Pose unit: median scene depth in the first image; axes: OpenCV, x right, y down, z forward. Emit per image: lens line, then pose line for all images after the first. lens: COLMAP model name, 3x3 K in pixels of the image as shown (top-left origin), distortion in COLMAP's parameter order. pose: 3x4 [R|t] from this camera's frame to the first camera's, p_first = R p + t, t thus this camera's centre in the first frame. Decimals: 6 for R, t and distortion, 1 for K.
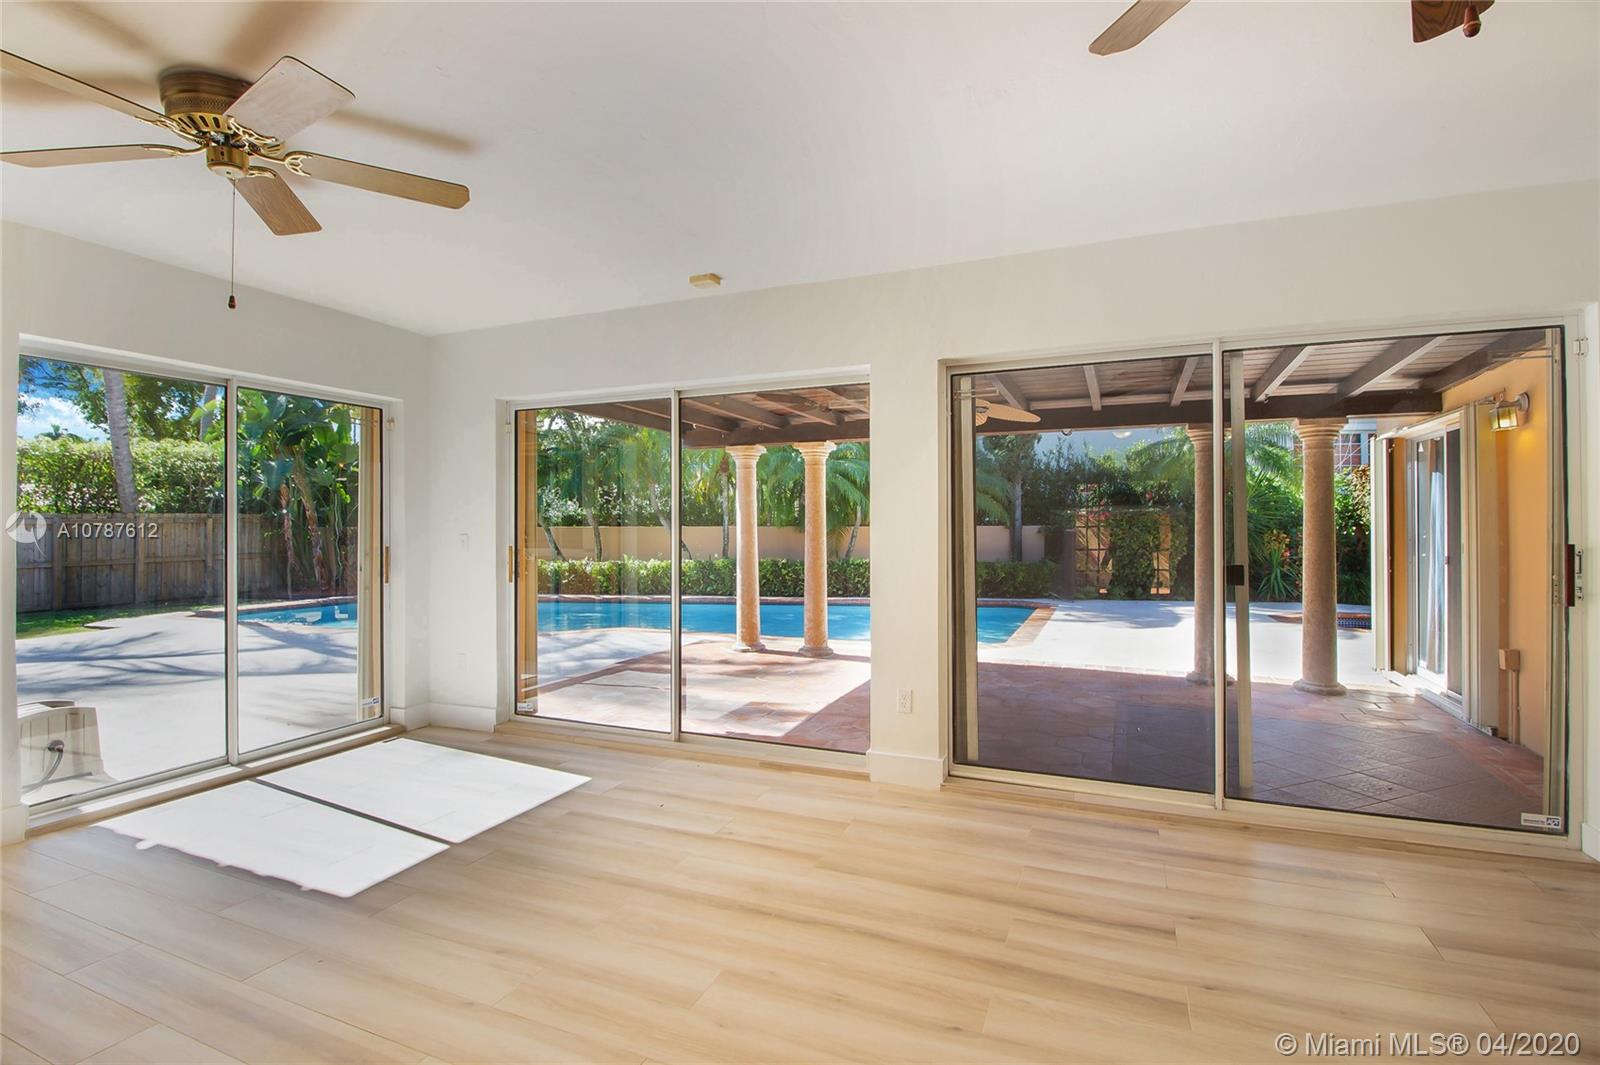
lens RADIAL K [[749.2, 0, 801.2], [0, 749.2, 518.2], [0, 0, 1]] dist [-0.009122, -0.002426]
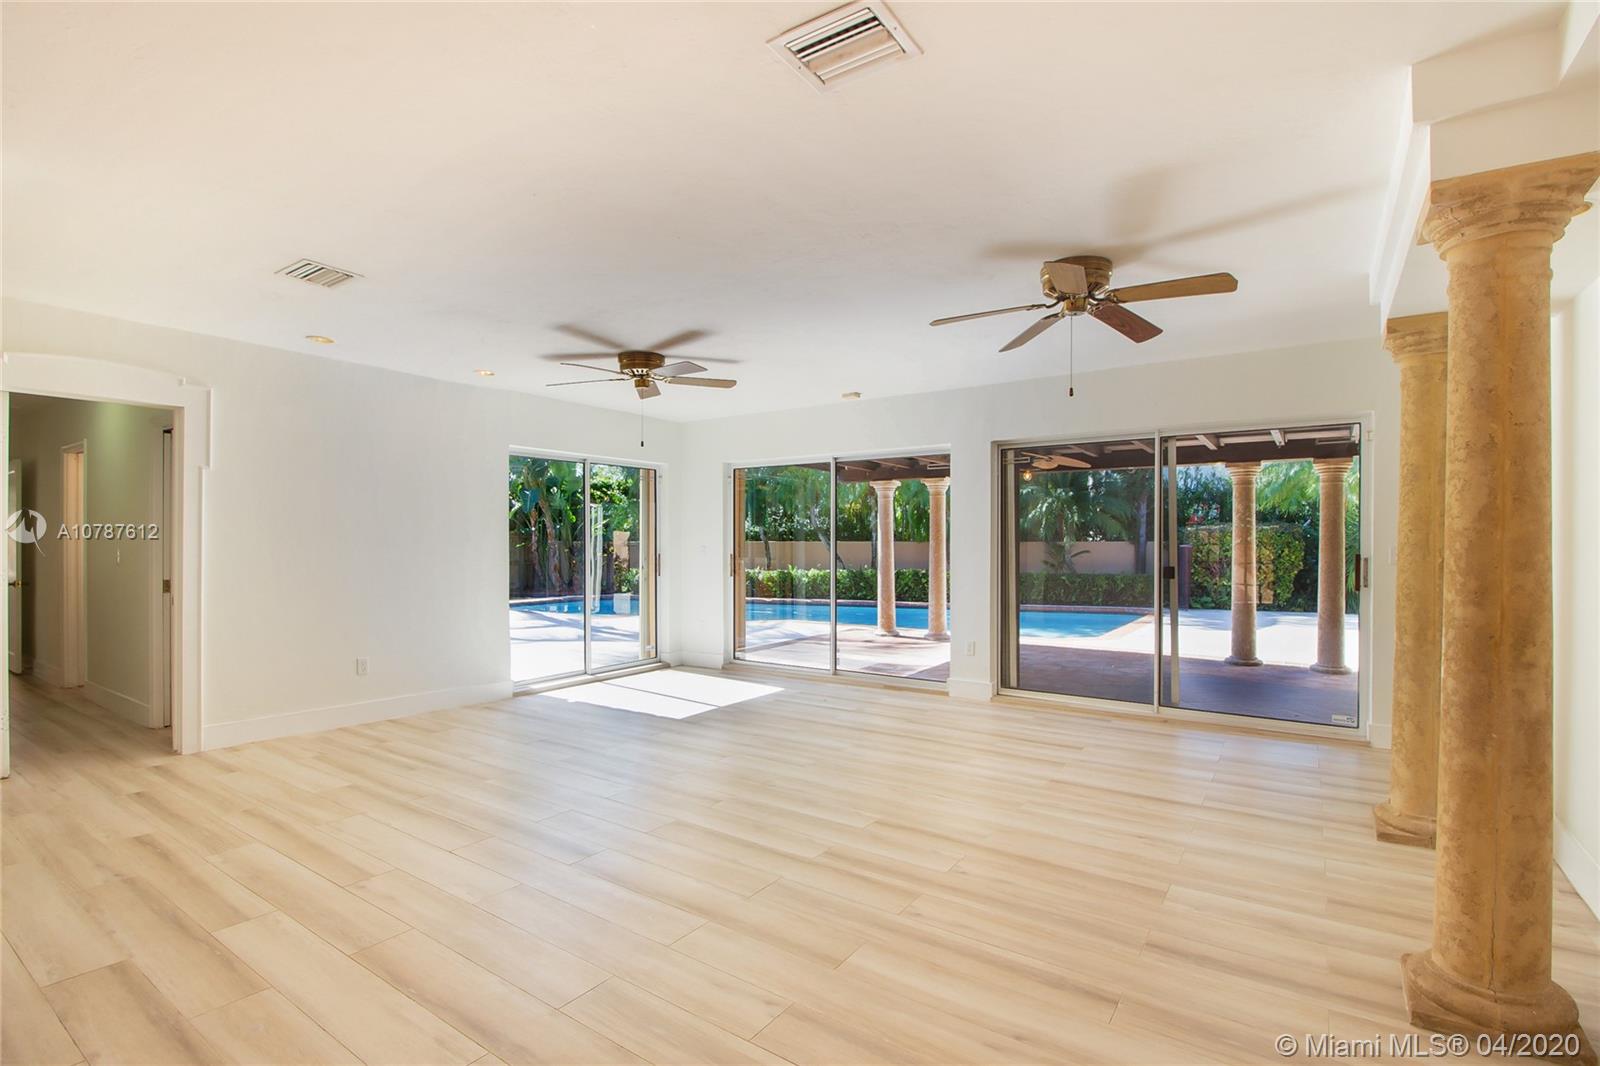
lens RADIAL K [[749.2, 0, 806.1], [0, 749.2, 546.6], [0, 0, 1]] dist [-0.009122, -0.002426]
pose [[0.980239, 0.003607, -0.197784, 0.084290], [0.000034, 0.999831, 0.018405, -0.008187], [0.197817, -0.018048, 0.980073, -0.530909]]
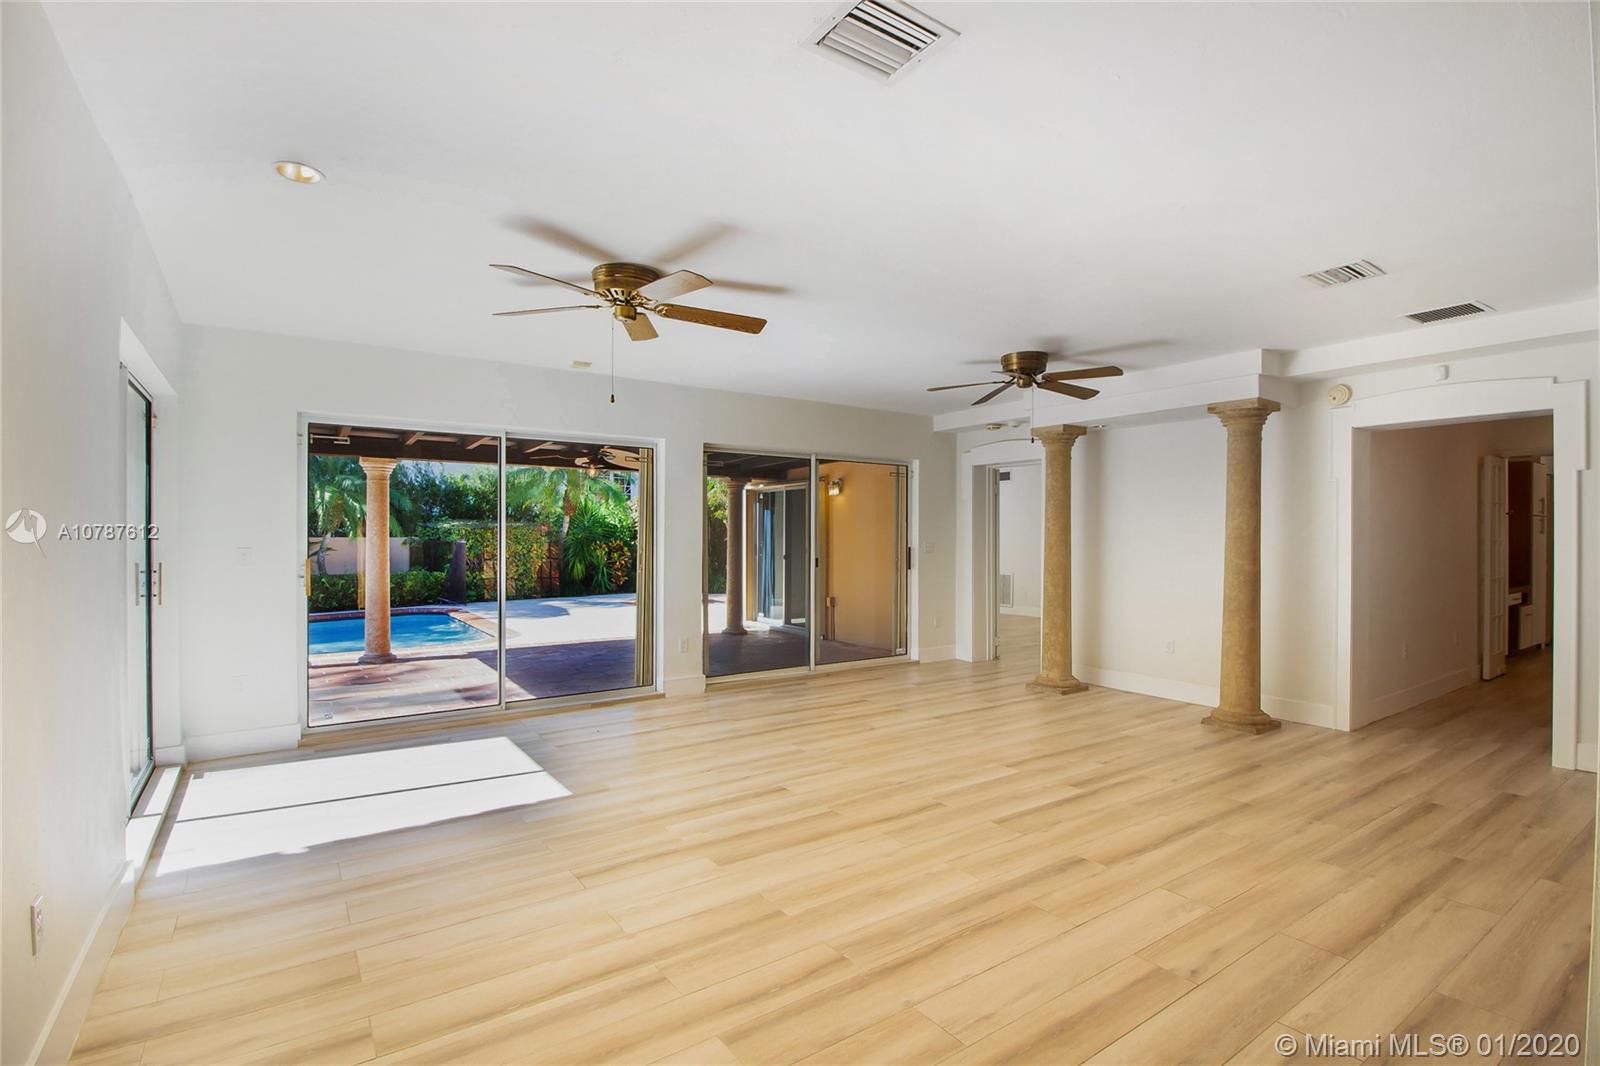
lens RADIAL K [[749.2, 0, 807.1], [0, 749.2, 531.1], [0, 0, 1]] dist [-0.009122, -0.002426]
pose [[0.533357, 0.008901, 0.845843, -0.866930], [-0.011897, 0.999925, -0.003021, -0.005176], [-0.845806, -0.008452, 0.533423, -0.091019]]
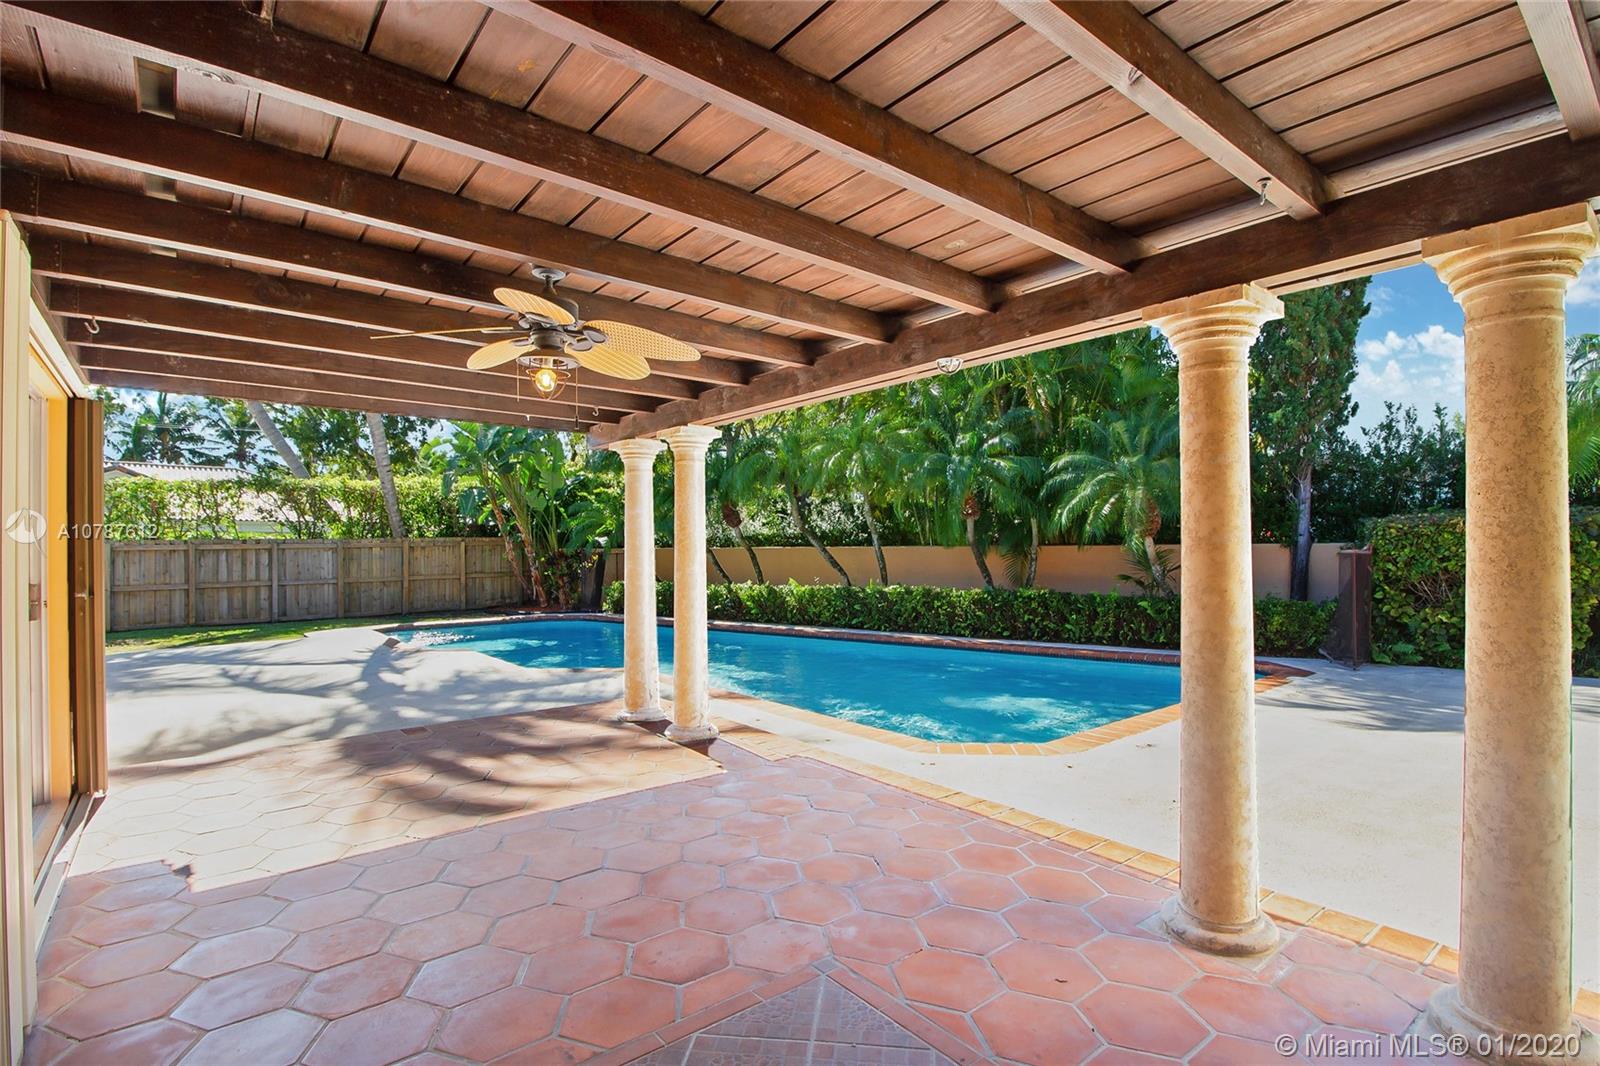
lens RADIAL K [[749.2, 0, 814.9], [0, 749.2, 543.8], [0, 0, 1]] dist [-0.009122, -0.002426]
pose [[0.886300, -0.006387, -0.463068, 0.708006], [0.010468, 0.999926, 0.006244, 0.005792], [0.462994, -0.010382, 0.886301, 0.733181]]
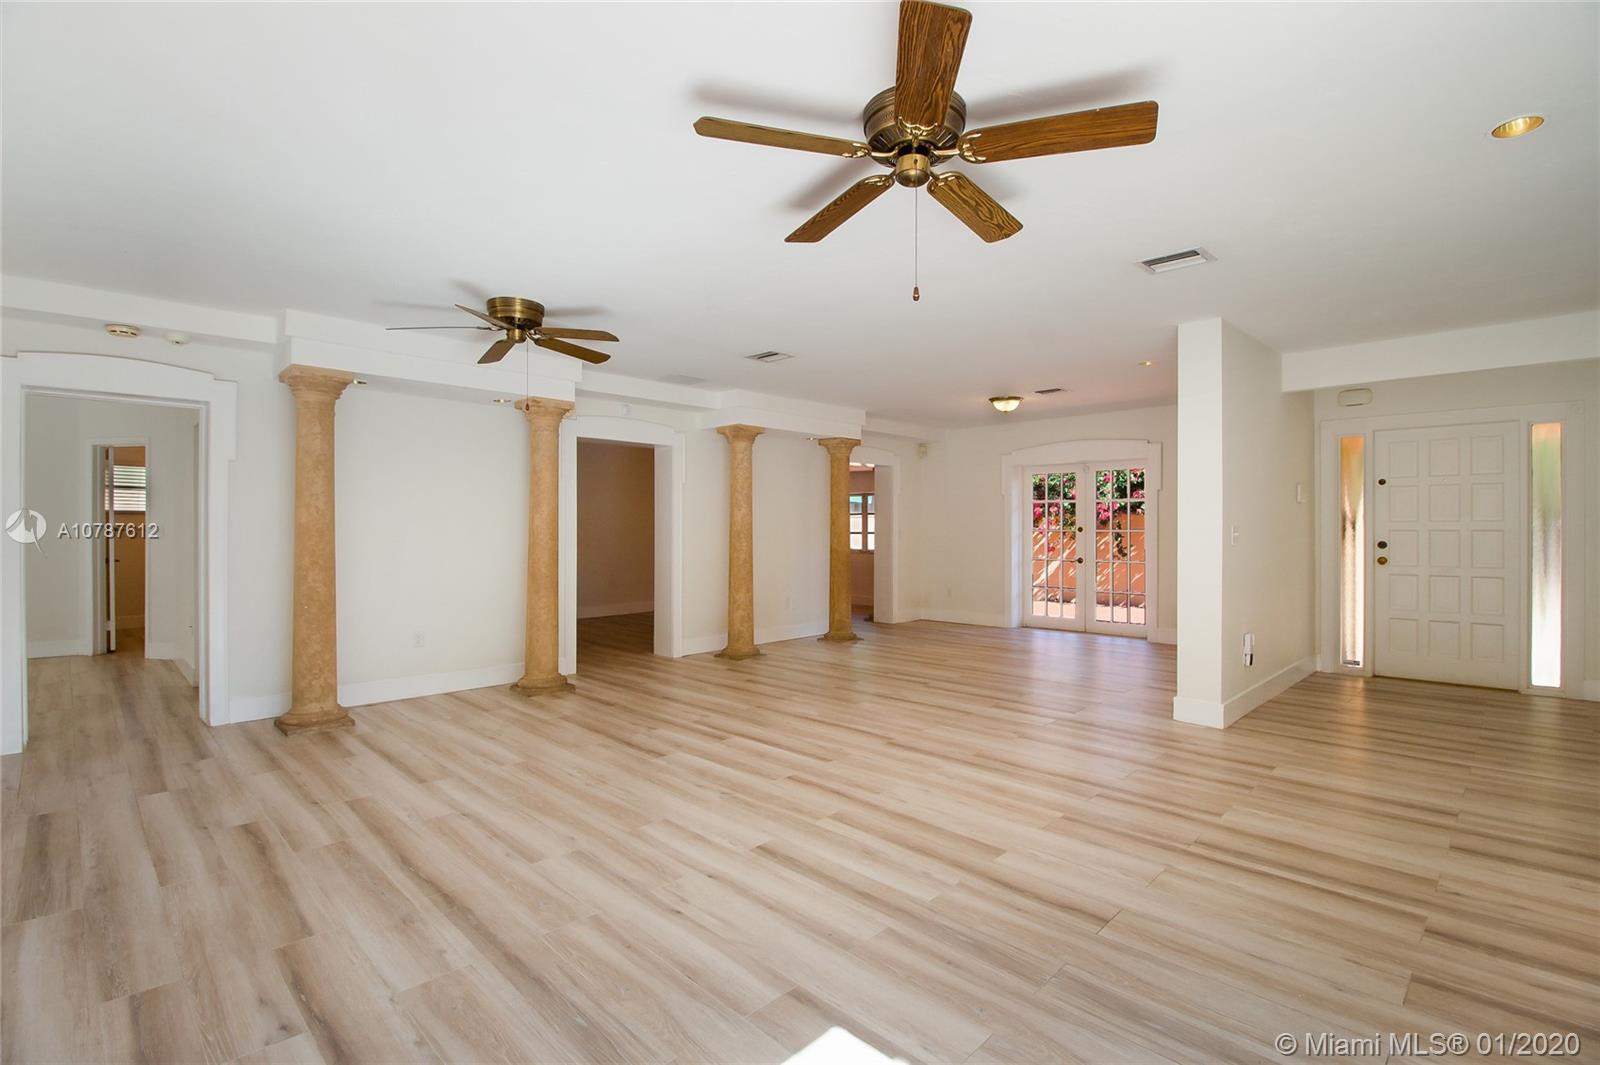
lens RADIAL K [[749.2, 0, 804.9], [0, 749.2, 523.4], [0, 0, 1]] dist [-0.009122, -0.002426]
pose [[-0.926923, 0.002229, 0.375246, -0.461711], [-0.003487, 0.999888, -0.014552, 0.013623], [-0.375236, -0.014797, -0.926811, 0.912777]]
